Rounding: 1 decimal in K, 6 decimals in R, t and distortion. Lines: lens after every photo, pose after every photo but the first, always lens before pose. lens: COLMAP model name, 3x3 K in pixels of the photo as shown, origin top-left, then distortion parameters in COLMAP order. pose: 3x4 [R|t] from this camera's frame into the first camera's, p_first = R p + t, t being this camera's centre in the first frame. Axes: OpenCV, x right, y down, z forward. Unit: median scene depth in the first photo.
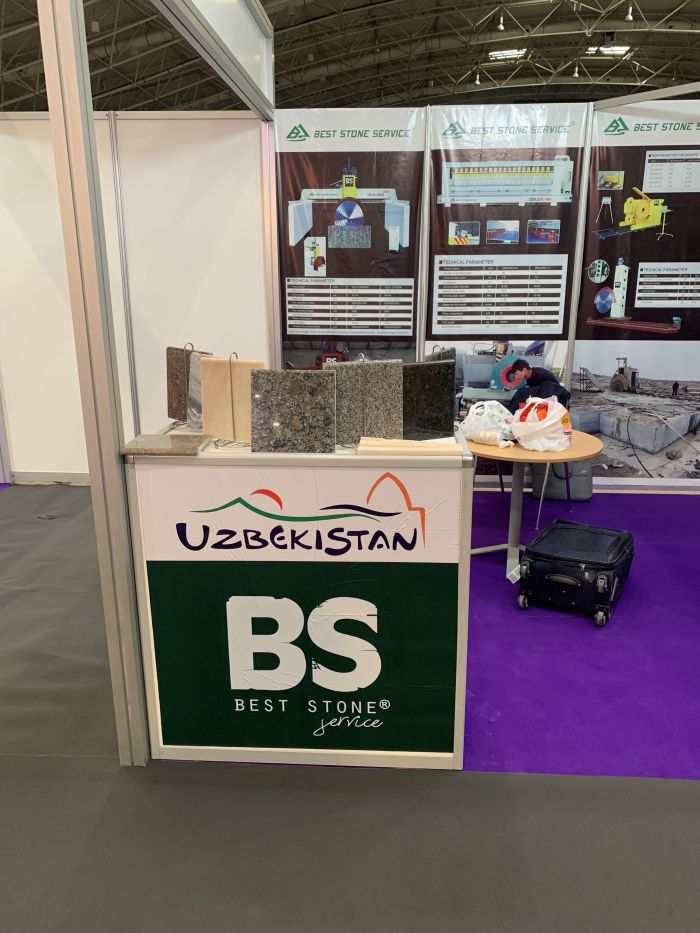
lens RADIAL K [[707.6, 0, 358.1], [0, 707.6, 475.6], [0, 0, 1]] dist [0.022370, -0.019682]
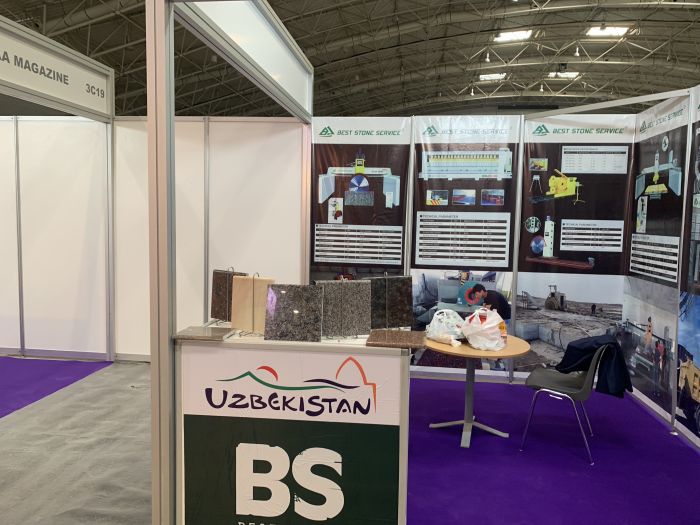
lens RADIAL K [[530.9, 0, 354.6], [0, 530.9, 261.8], [0, 0, 1]] dist [0.022370, -0.019682]
pose [[0.997753, 0.027459, -0.061121, 0.051659], [-0.038896, 0.980109, -0.194612, 0.006587], [0.054561, 0.196552, 0.978974, -0.049591]]
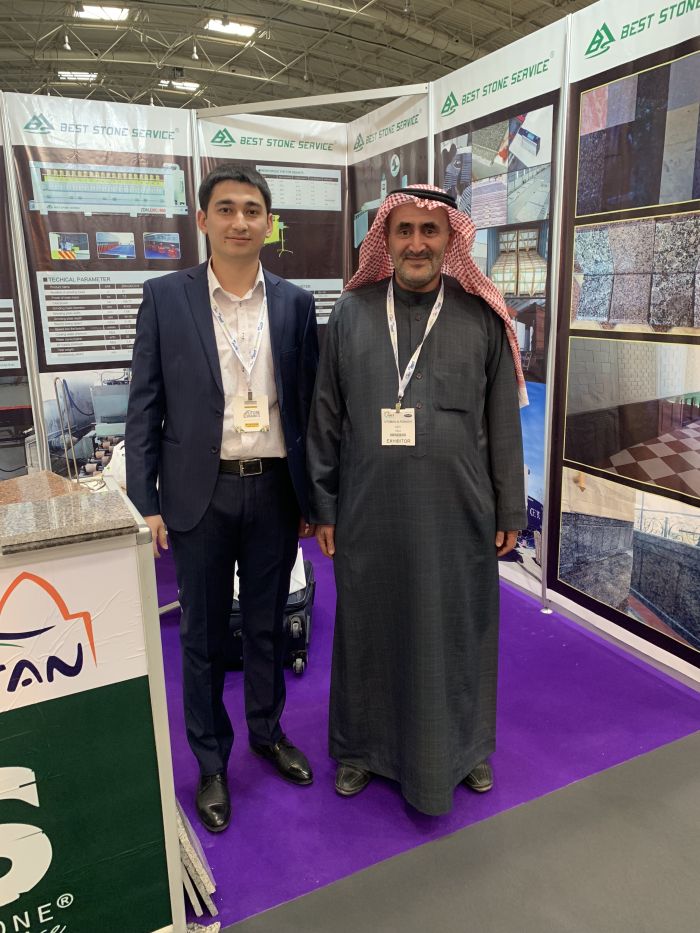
lens RADIAL K [[707.6, 0, 348.0], [0, 707.6, 465.8], [0, 0, 1]] dist [0.022370, -0.019682]
pose [[0.870718, -0.130048, 0.474276, 0.001567], [0.151471, 0.988437, -0.007050, -0.024710], [-0.467875, 0.077978, 0.880348, 0.117049]]
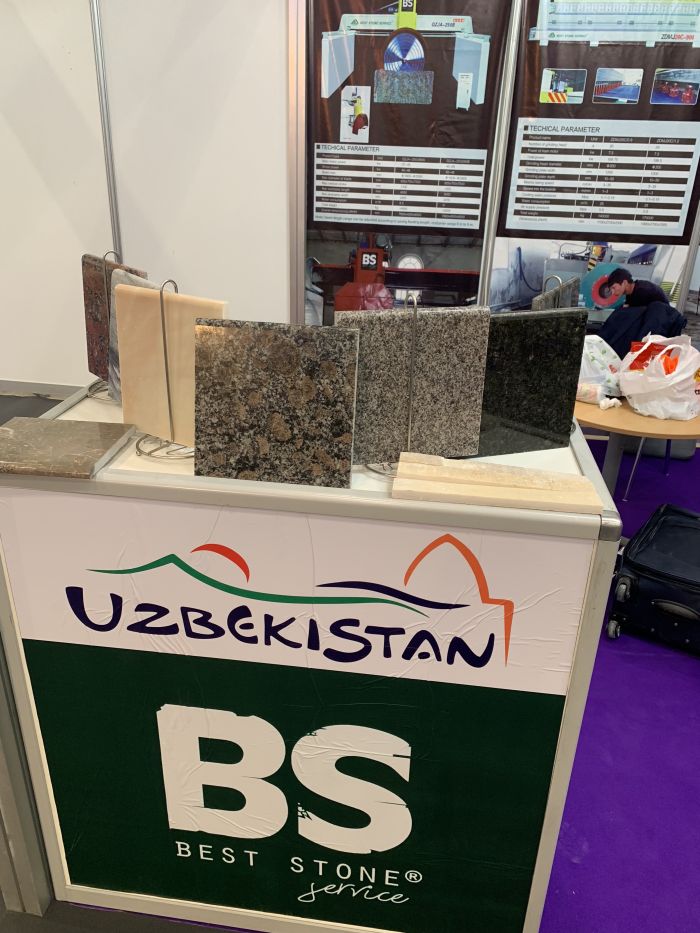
lens RADIAL K [[707.6, 0, 355.8], [0, 707.6, 467.1], [0, 0, 1]] dist [0.022370, -0.019682]
pose [[0.997024, 0.058623, -0.050062, -0.001224], [-0.050506, 0.987345, 0.150328, -0.059306], [0.058241, -0.147352, 0.987368, 0.224707]]
